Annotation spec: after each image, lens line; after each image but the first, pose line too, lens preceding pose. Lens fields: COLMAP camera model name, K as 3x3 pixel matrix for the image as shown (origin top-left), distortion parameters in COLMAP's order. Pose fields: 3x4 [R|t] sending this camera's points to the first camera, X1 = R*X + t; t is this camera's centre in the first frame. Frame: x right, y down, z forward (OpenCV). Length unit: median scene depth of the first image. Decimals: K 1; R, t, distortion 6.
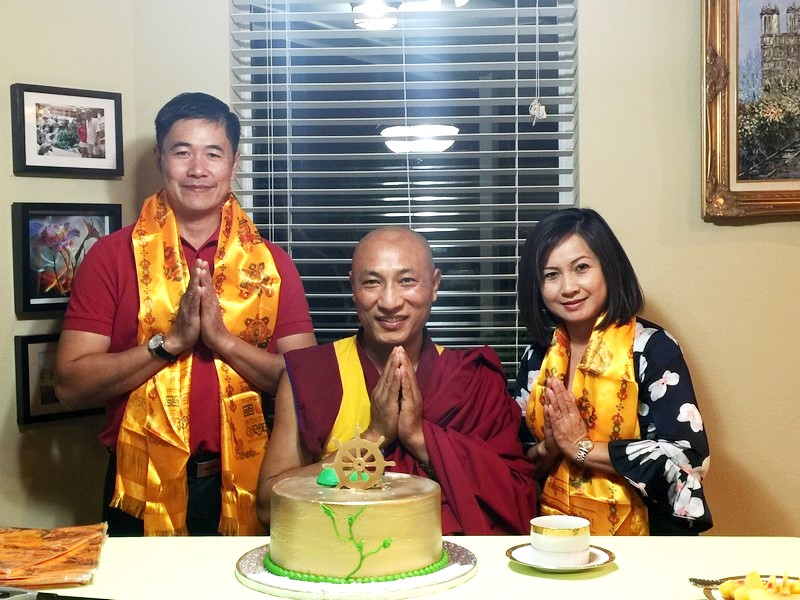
lens RADIAL K [[1146.1, 0, 400.0], [0, 1146.1, 300.0], [0, 0, 1]] dist [0.060569, 0.025957]
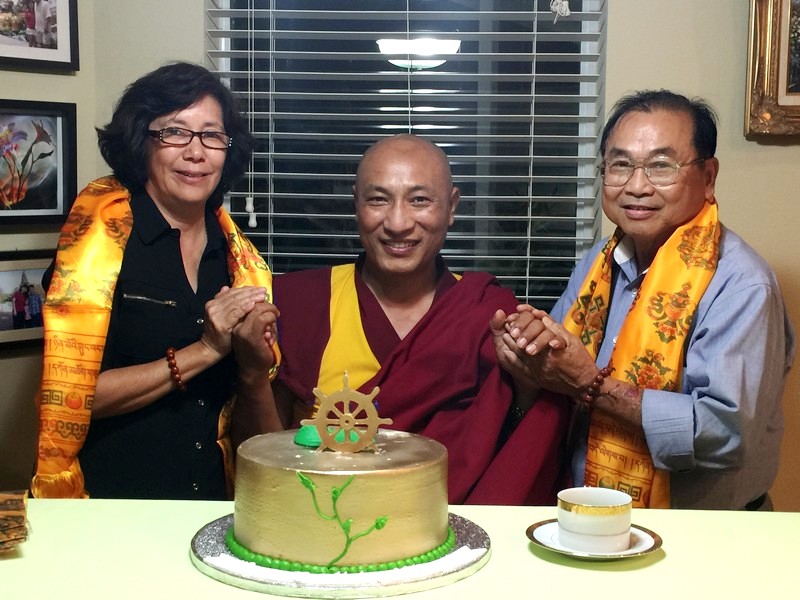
lens RADIAL K [[1145.3, 0, 400.0], [0, 1145.3, 300.0], [0, 0, 1]] dist [0.076006, -0.038326]
pose [[0.999686, 0.022102, 0.011845, -0.005992], [-0.022786, 0.997872, 0.061098, 0.005566], [-0.010469, -0.061349, 0.998061, 0.124291]]
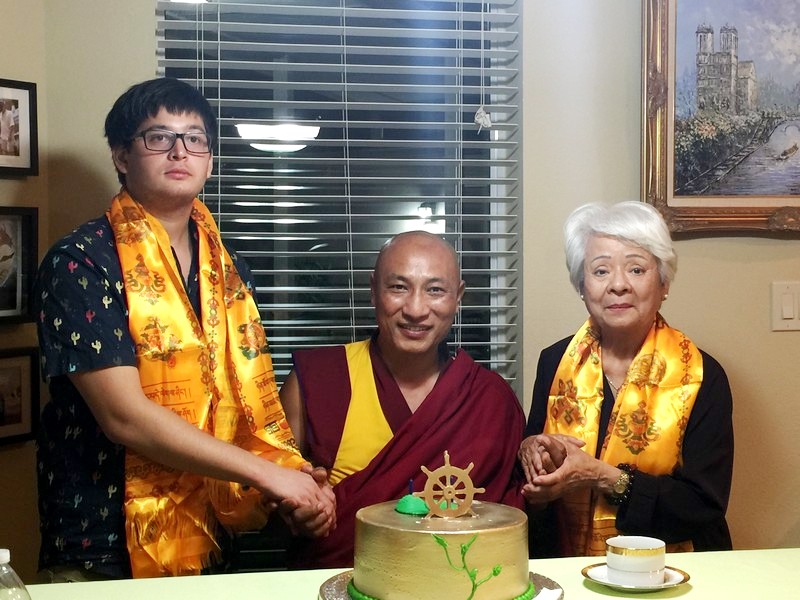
lens RADIAL K [[1273.0, 0, 400.0], [0, 1273.0, 300.0], [0, 0, 1]] dist [0.035111, 0.164455]
pose [[0.974287, 0.002792, 0.225293, -0.192696], [-0.003131, 0.999994, 0.001146, -0.013362], [-0.225289, -0.001822, 0.974290, -0.031764]]
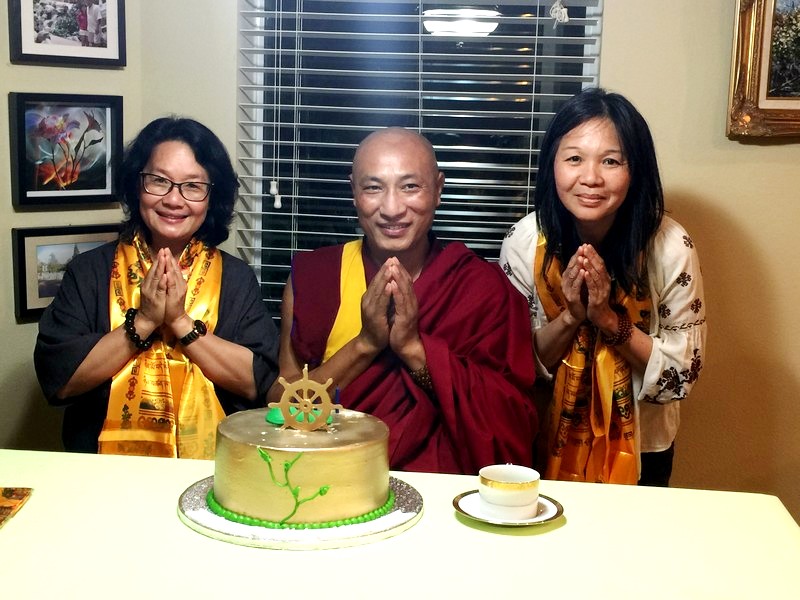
lens RADIAL K [[1145.3, 0, 400.0], [0, 1145.3, 300.0], [0, 0, 1]] dist [0.076006, -0.038326]
pose [[0.997009, 0.051314, -0.057785, 0.057549], [-0.044080, 0.991774, 0.120172, -0.040010], [0.063476, -0.117265, 0.991070, 0.027897]]
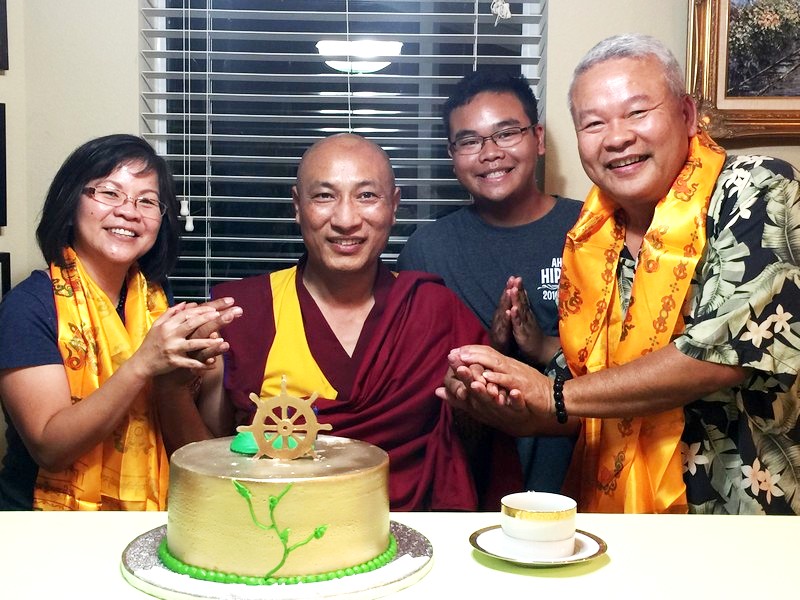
lens RADIAL K [[1145.3, 0, 400.0], [0, 1145.3, 300.0], [0, 0, 1]] dist [0.076006, -0.038326]
pose [[0.997939, 0.018111, 0.061568, -0.004406], [-0.021386, 0.998368, 0.052957, 0.008866], [-0.060509, -0.054165, 0.996697, 0.136691]]
